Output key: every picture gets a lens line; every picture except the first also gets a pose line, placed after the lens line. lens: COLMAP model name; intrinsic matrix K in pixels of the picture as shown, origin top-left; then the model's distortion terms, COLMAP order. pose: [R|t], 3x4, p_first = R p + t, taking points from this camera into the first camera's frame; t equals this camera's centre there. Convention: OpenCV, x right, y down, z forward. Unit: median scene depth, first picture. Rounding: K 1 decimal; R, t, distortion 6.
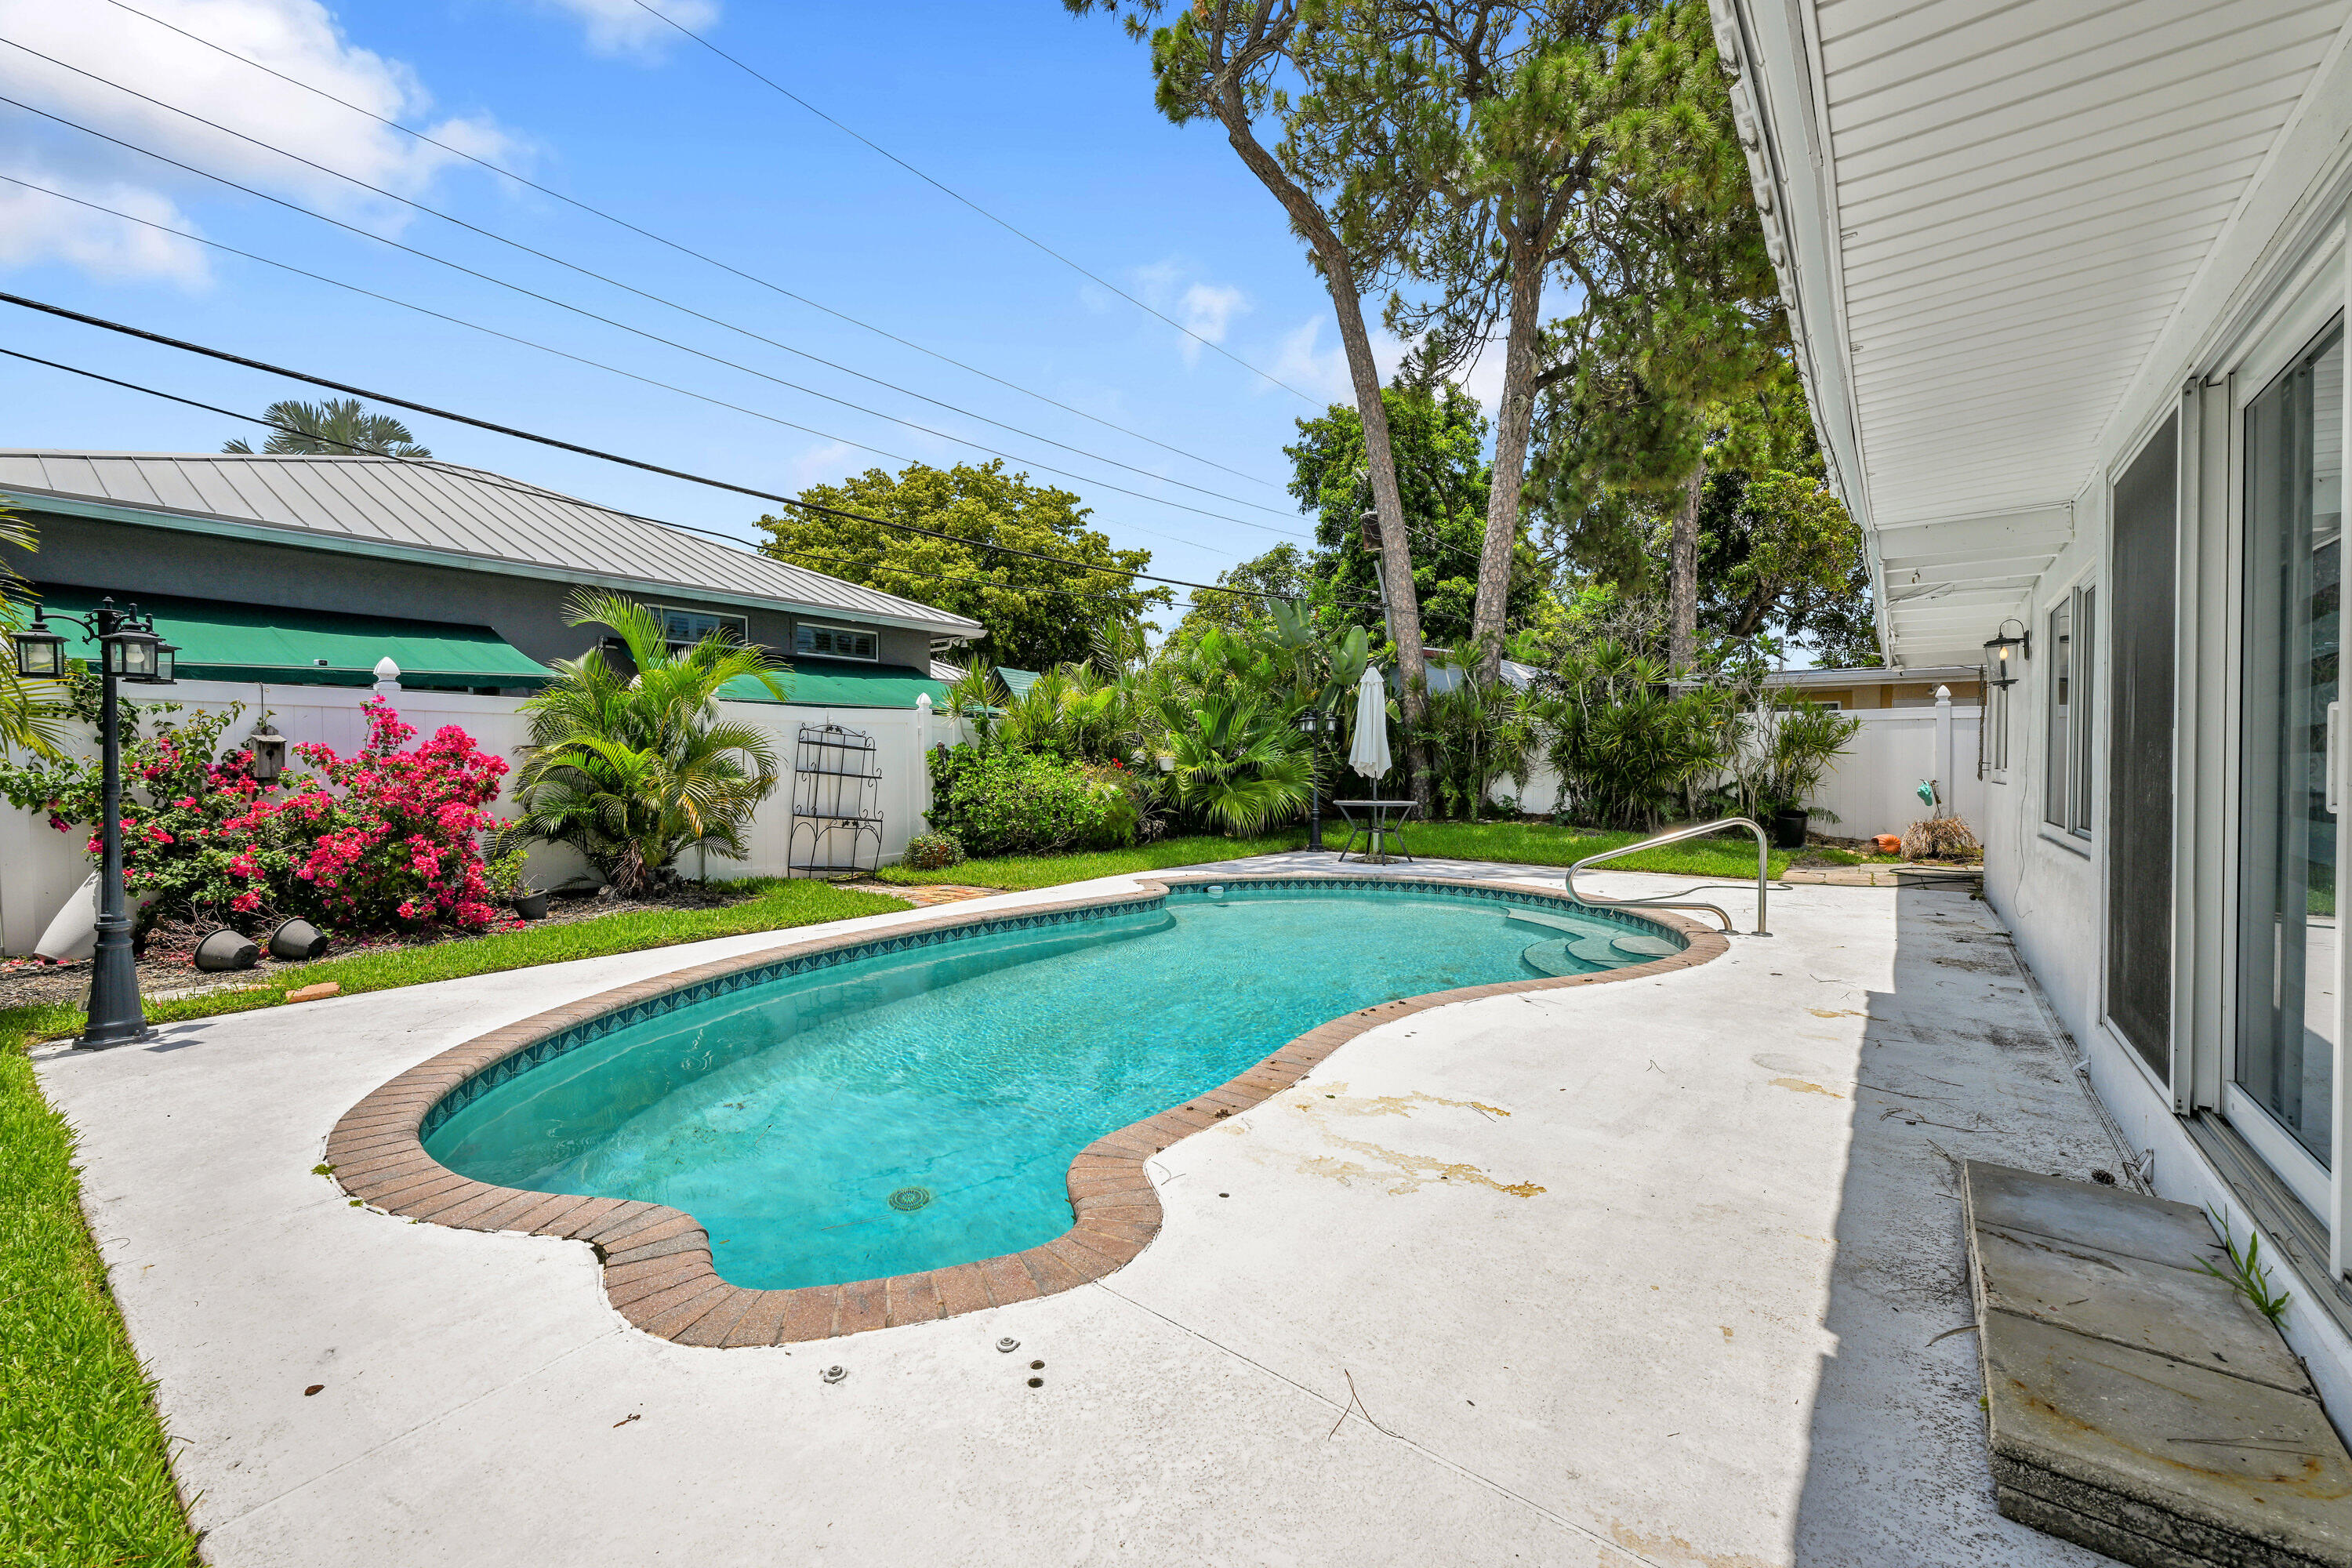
lens RADIAL K [[964.7, 0, 1189.5], [0, 964.7, 841.0], [0, 0, 1]] dist [0.006359, -0.002555]
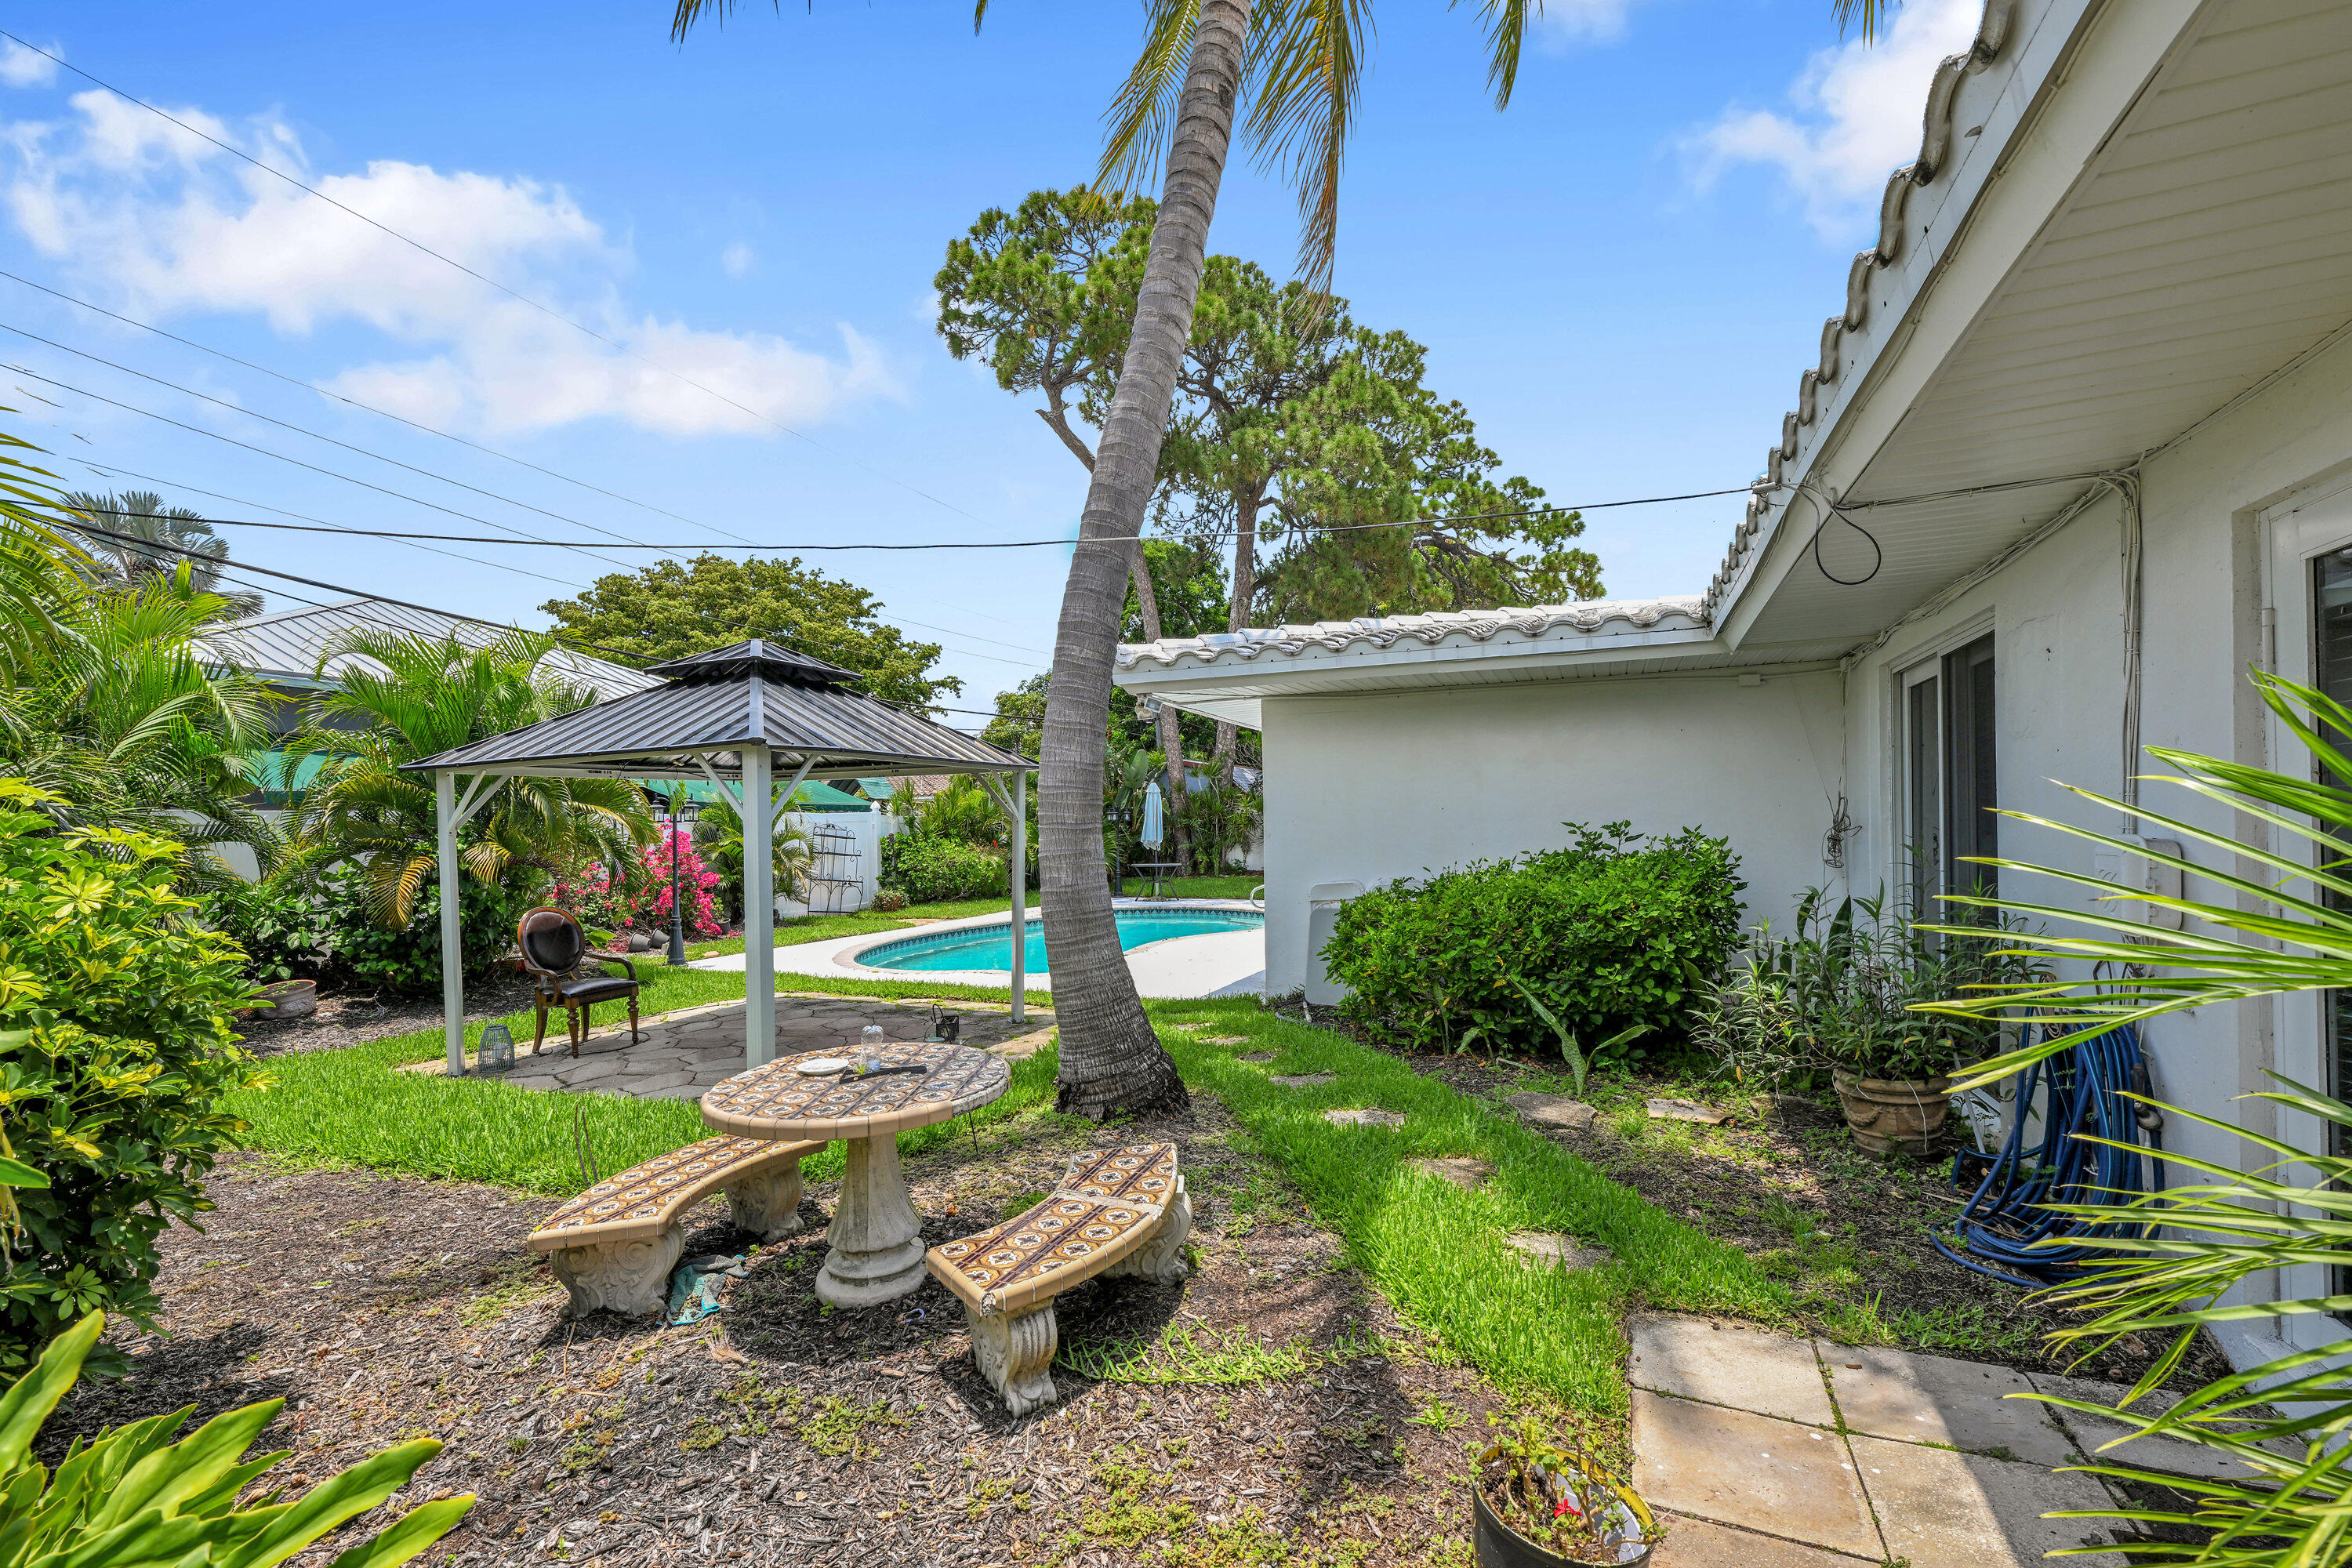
lens RADIAL K [[964.7, 0, 1169.5], [0, 964.7, 869.0], [0, 0, 1]] dist [0.006359, -0.002555]
pose [[0.977273, -0.023103, 0.210722, -0.048336], [0.032404, 0.998642, -0.040793, 0.013183], [-0.209493, 0.046694, 0.976695, -0.222311]]
